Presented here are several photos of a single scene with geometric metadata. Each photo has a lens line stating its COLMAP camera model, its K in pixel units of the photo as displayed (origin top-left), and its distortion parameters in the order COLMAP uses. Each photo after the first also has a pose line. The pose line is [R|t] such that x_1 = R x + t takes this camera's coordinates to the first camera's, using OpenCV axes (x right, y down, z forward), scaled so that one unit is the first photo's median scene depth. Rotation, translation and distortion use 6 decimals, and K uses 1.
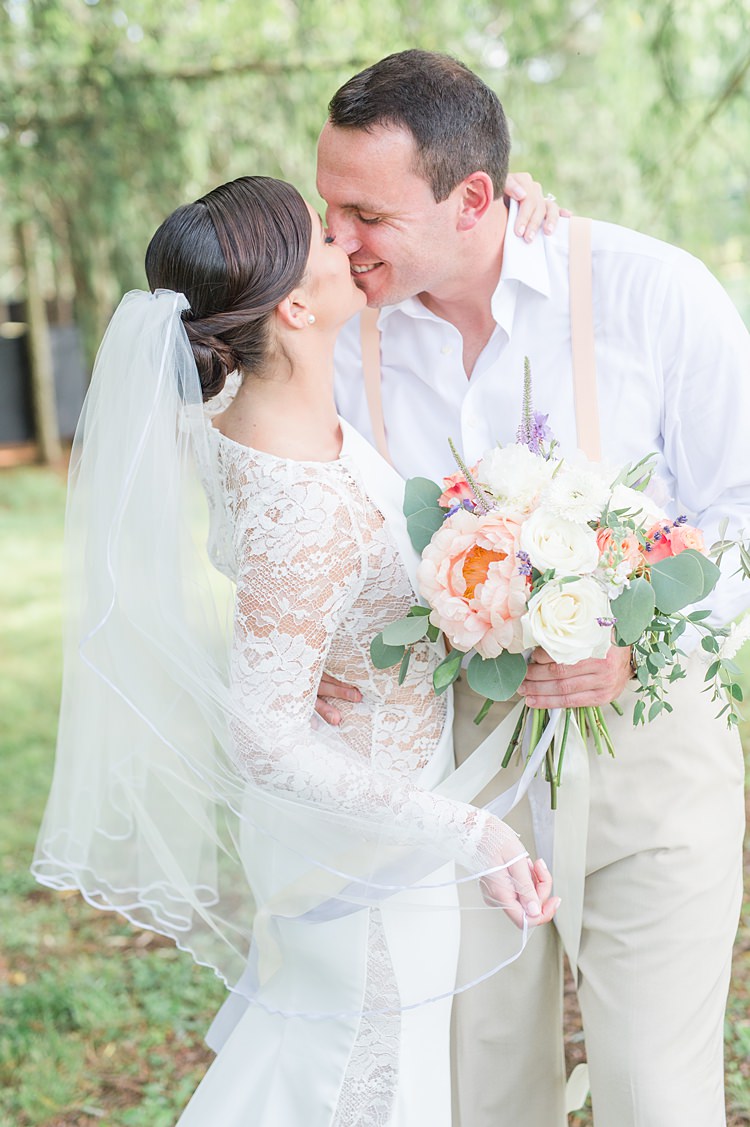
lens RADIAL K [[1563.6, 0, 375.0], [0, 1563.6, 563.5], [0, 0, 1]] dist [-0.010045, -0.040542]
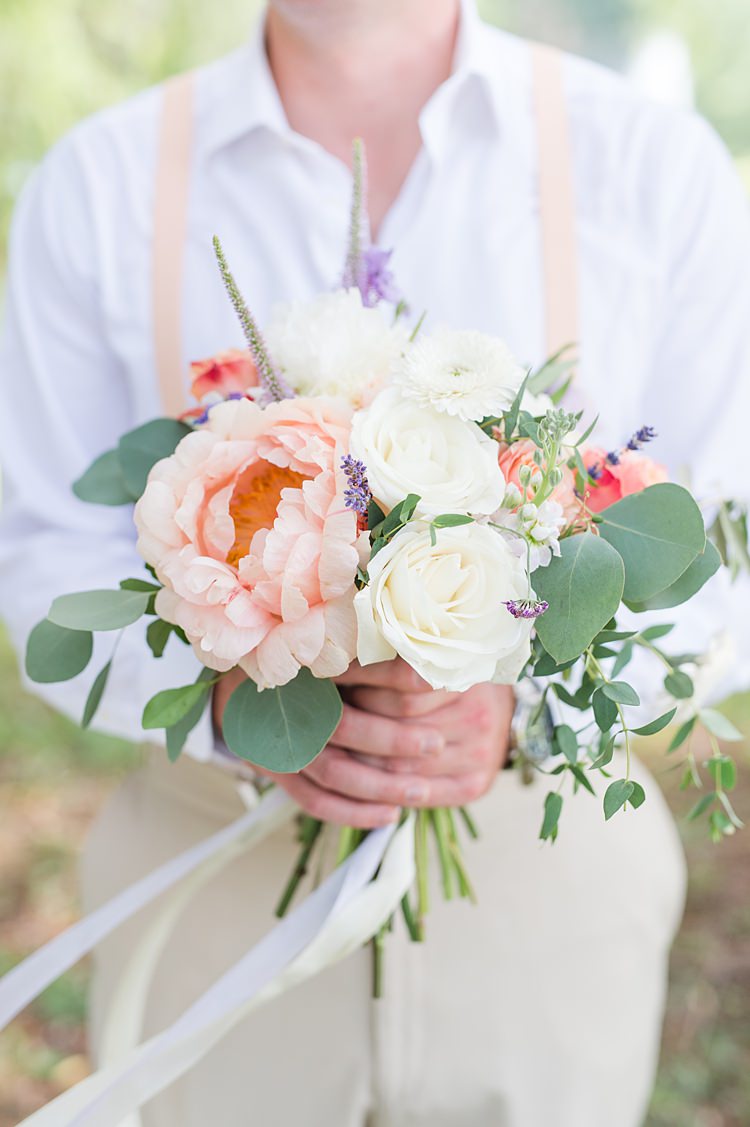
lens RADIAL K [[1563.6, 0, 375.0], [0, 1563.6, 563.5], [0, 0, 1]] dist [-0.010045, -0.040542]
pose [[0.987266, 0.051242, 0.150597, 0.028278], [-0.044429, 0.997846, -0.048260, 0.045637], [-0.152745, 0.040955, 0.987417, 0.505877]]
